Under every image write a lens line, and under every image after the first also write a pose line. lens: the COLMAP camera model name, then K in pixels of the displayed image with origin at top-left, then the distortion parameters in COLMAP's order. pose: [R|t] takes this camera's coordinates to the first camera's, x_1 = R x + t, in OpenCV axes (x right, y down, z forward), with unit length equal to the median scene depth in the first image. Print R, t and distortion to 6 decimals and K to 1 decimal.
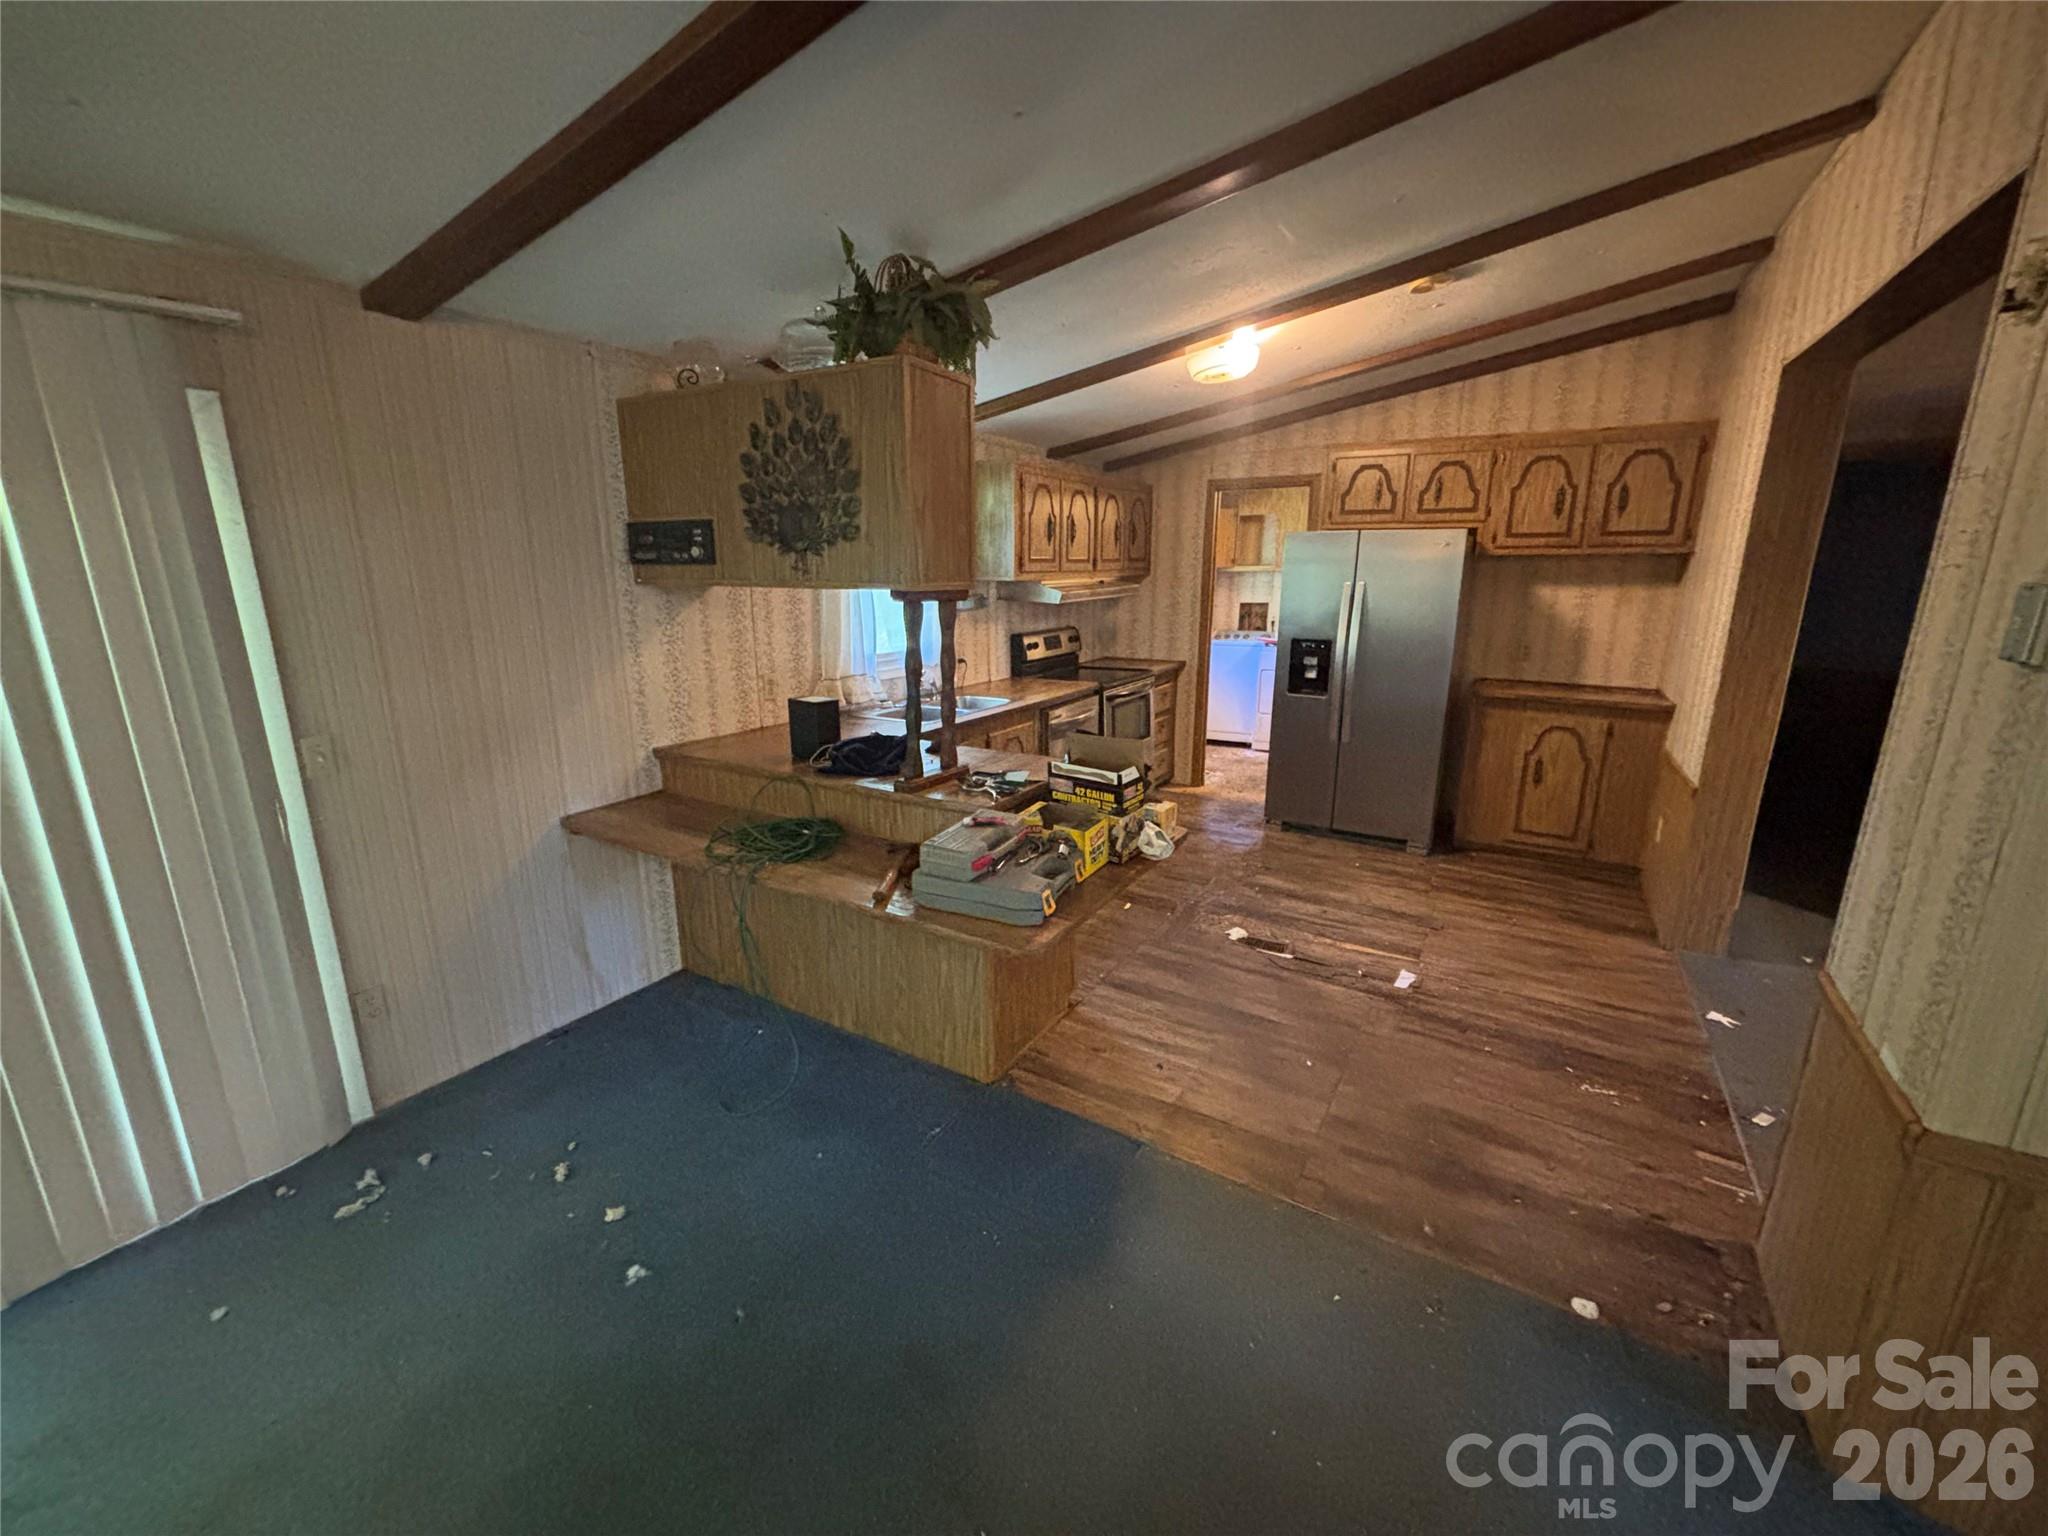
lens RADIAL K [[815.1, 0, 1024.0], [0, 815.1, 768.0], [0, 0, 1]] dist [-0.000374, 0.000534]
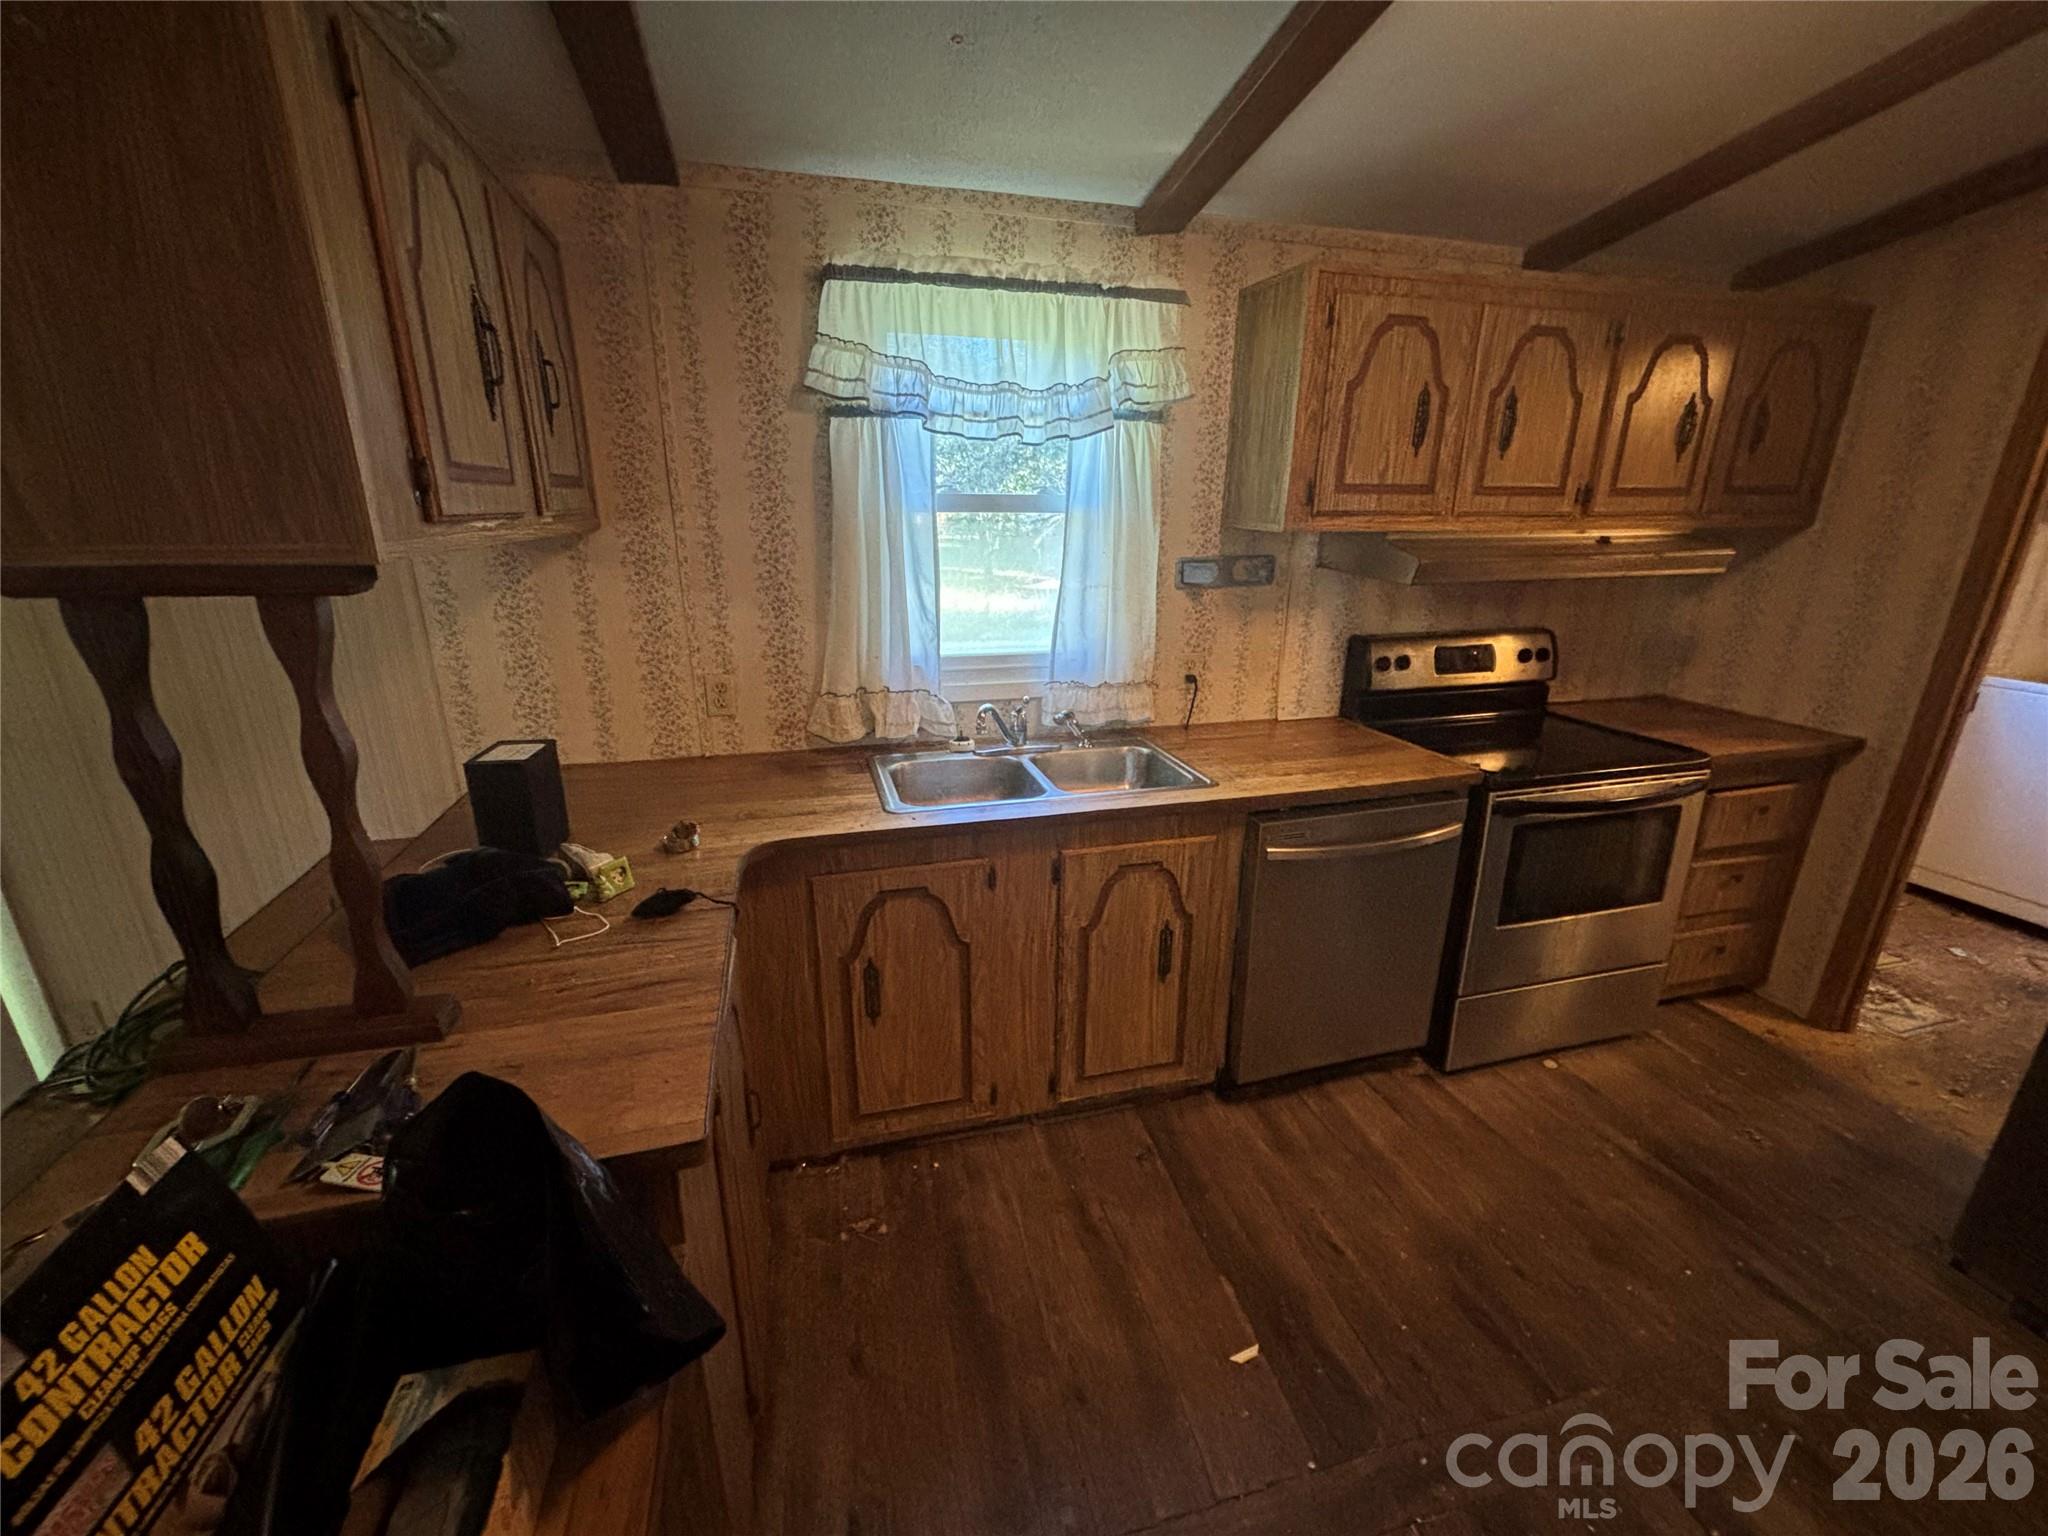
lens RADIAL K [[834.9, 0, 1024.0], [0, 834.9, 768.0], [0, 0, 1]] dist [0.013990, -0.010230]
pose [[0.721236, 0.225007, -0.655126, 0.198432], [-0.173171, 0.974310, 0.143986, -0.120795], [0.670694, 0.009601, 0.741672, 0.459113]]
